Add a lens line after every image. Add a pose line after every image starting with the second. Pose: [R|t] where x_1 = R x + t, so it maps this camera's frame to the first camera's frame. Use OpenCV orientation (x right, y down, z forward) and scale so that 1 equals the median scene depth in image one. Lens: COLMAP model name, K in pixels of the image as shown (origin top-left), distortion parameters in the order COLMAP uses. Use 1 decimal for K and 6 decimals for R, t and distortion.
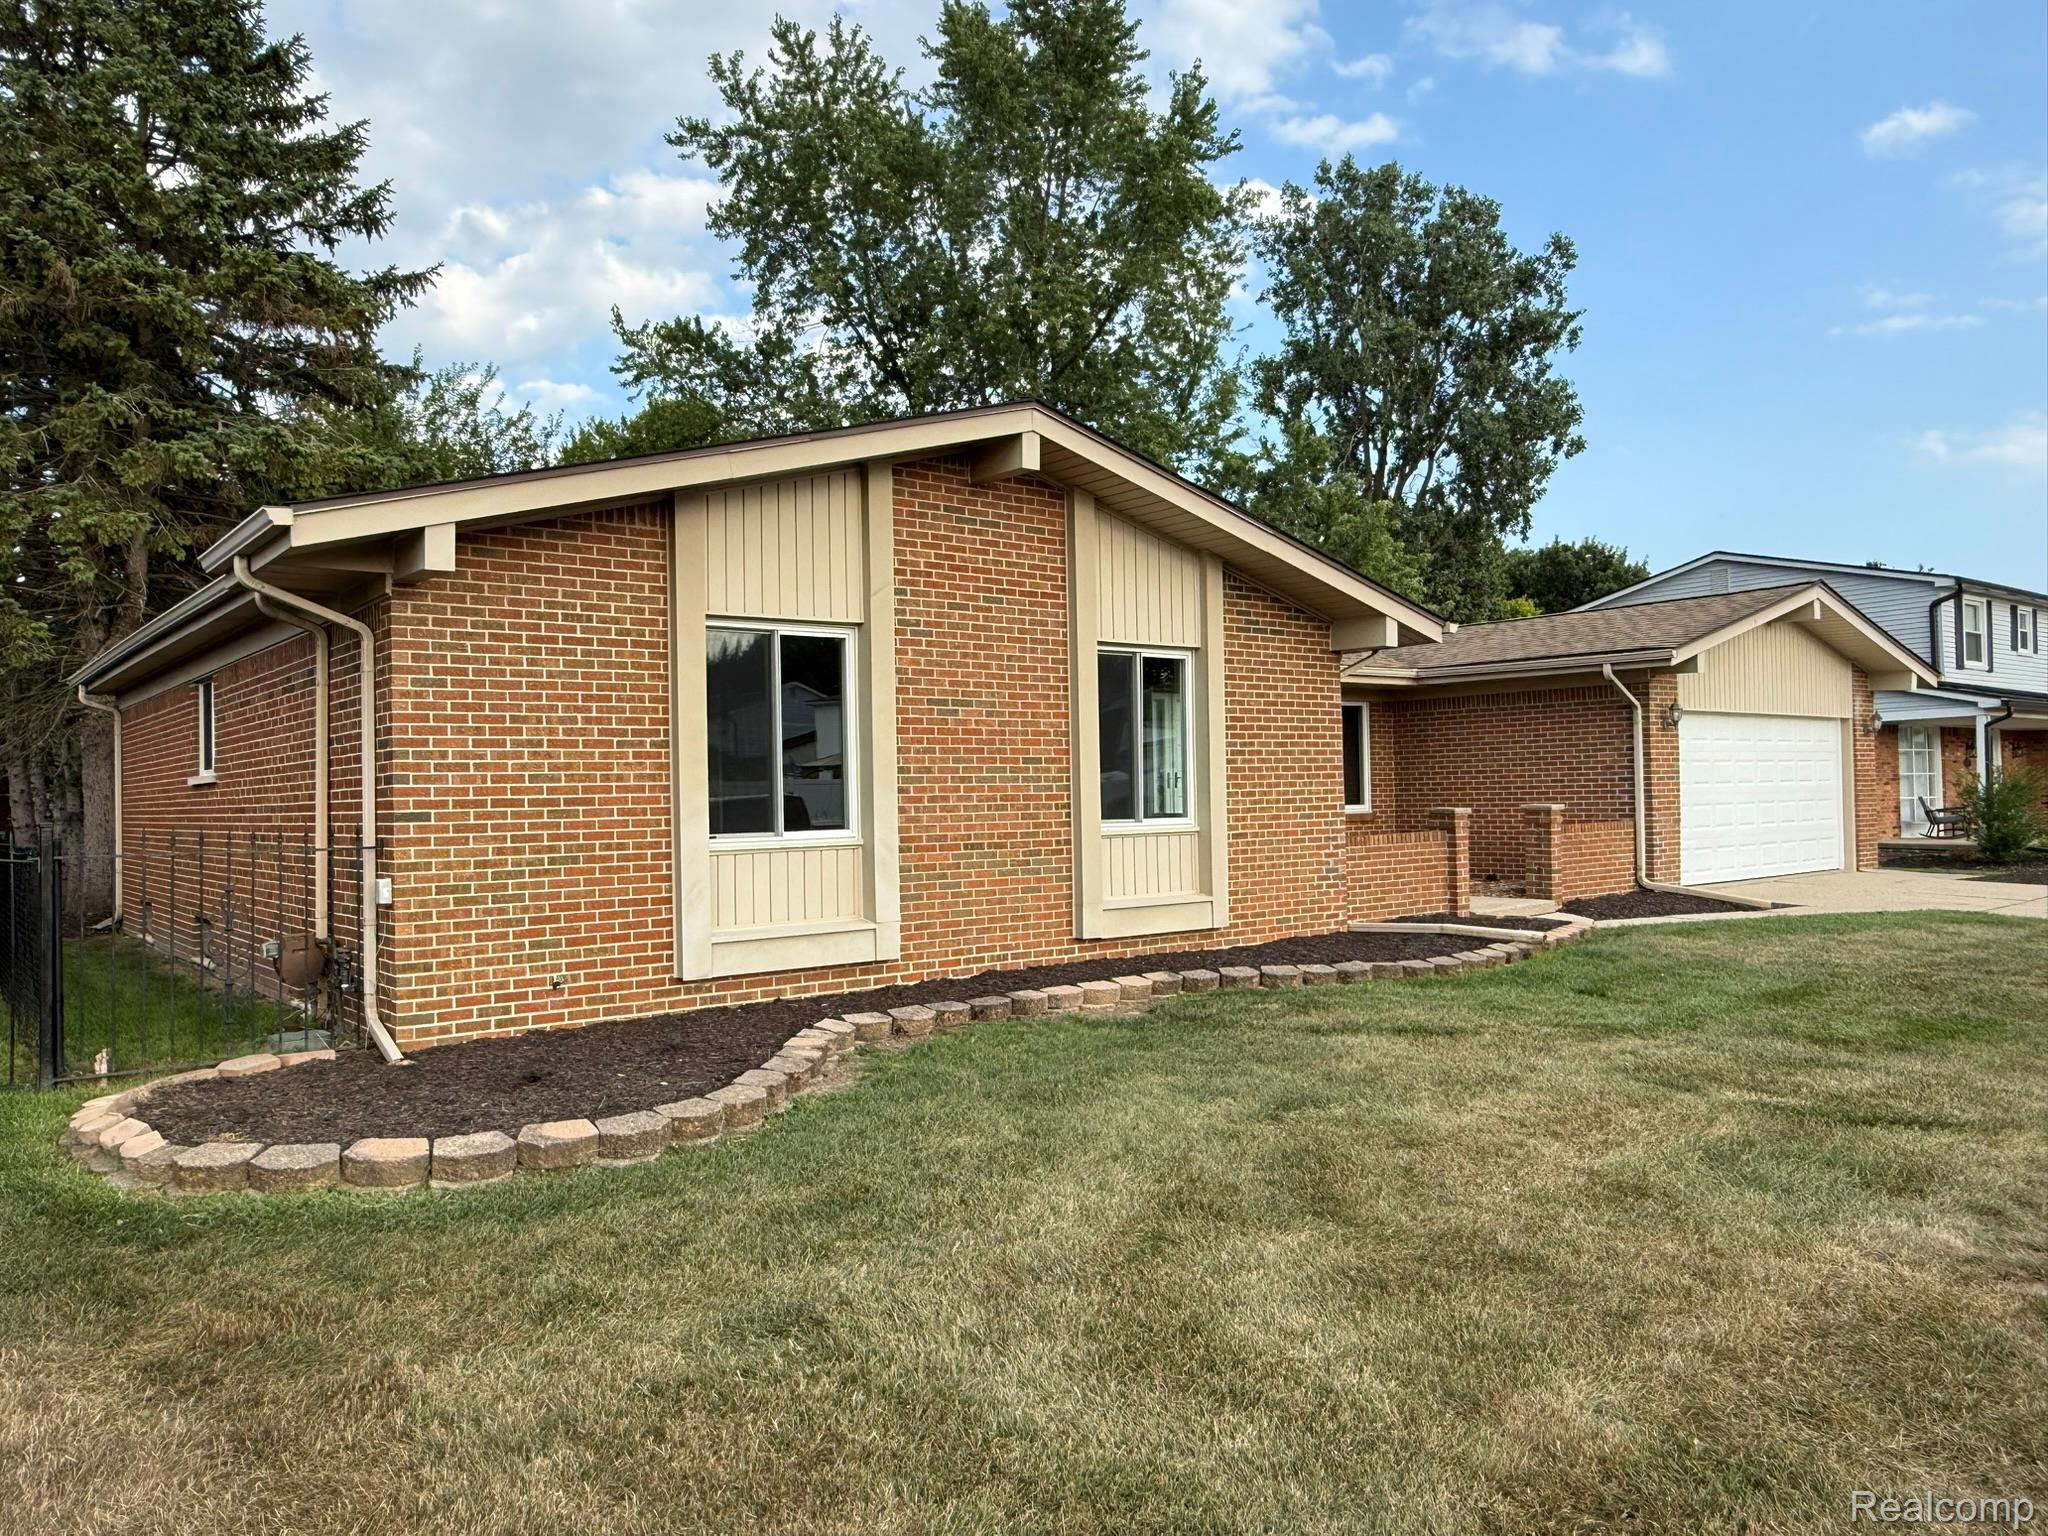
lens RADIAL K [[1466.1, 0, 1024.0], [0, 1466.1, 768.0], [0, 0, 1]] dist [-0.000555, -0.000476]
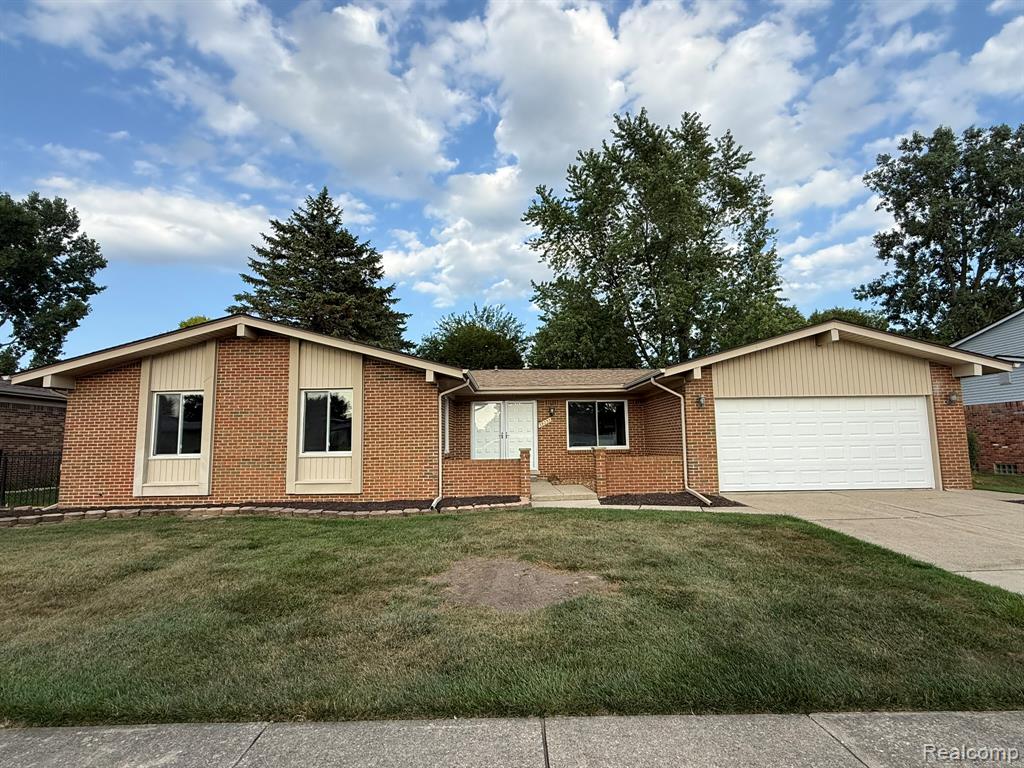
lens RADIAL K [[496.9, 0, 512.0], [0, 496.9, 384.0], [0, 0, 1]] dist [0.017203, 0.000145]
pose [[0.777343, -0.063336, -0.625881, 0.867765], [0.010613, 0.996098, -0.087618, -0.005617], [0.628988, 0.061467, 0.774981, 0.440484]]
